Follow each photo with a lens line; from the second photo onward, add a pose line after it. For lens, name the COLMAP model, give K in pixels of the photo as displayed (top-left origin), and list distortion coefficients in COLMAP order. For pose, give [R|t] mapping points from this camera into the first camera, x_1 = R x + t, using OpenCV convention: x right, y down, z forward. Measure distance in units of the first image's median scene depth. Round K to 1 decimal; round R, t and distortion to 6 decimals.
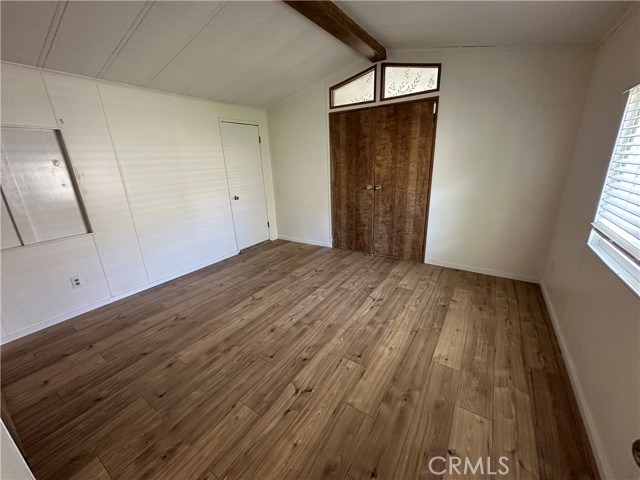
lens RADIAL K [[255.1, 0, 320.8], [0, 255.1, 240.6], [0, 0, 1]] dist [-0.005853, 0.000227]
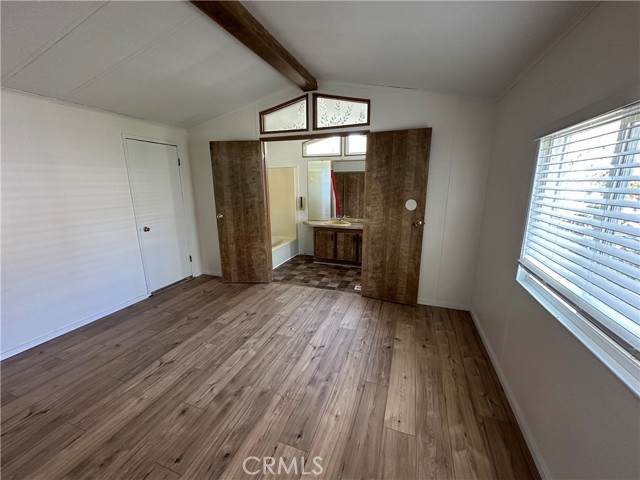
lens RADIAL K [[255.1, 0, 320.8], [0, 255.1, 240.6], [0, 0, 1]] dist [-0.005853, 0.000227]
pose [[0.971005, -0.019611, 0.238252, 0.027163], [0.040850, 0.995582, -0.084539, -0.055898], [-0.235542, 0.091821, 0.967517, 0.111699]]
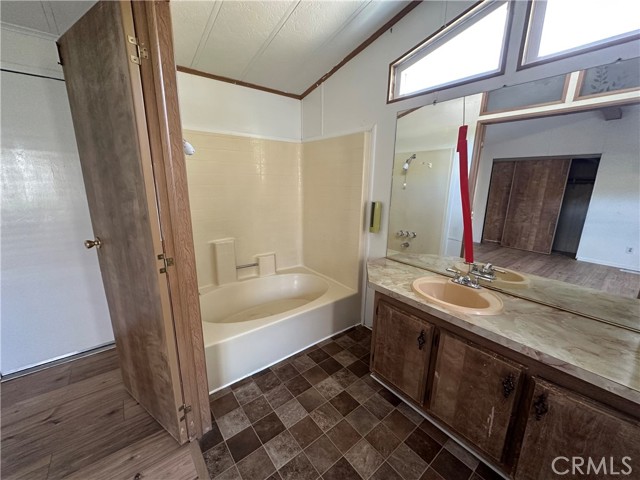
lens RADIAL K [[255.1, 0, 320.8], [0, 255.1, 240.6], [0, 0, 1]] dist [-0.005853, 0.000227]
pose [[0.949521, 0.119334, -0.290119, 0.420394], [-0.137605, 0.989539, -0.043335, -0.358146], [0.281913, 0.081070, 0.956009, 1.124773]]
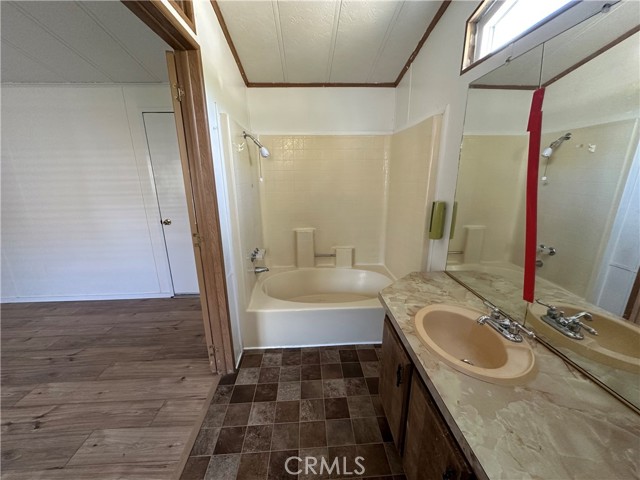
lens RADIAL K [[255.1, 0, 320.8], [0, 255.1, 240.6], [0, 0, 1]] dist [-0.005853, 0.000227]
pose [[0.594986, 0.238004, -0.767689, 0.671744], [-0.249486, 0.962659, 0.105090, -0.431820], [0.764035, 0.129000, 0.632147, 1.295188]]
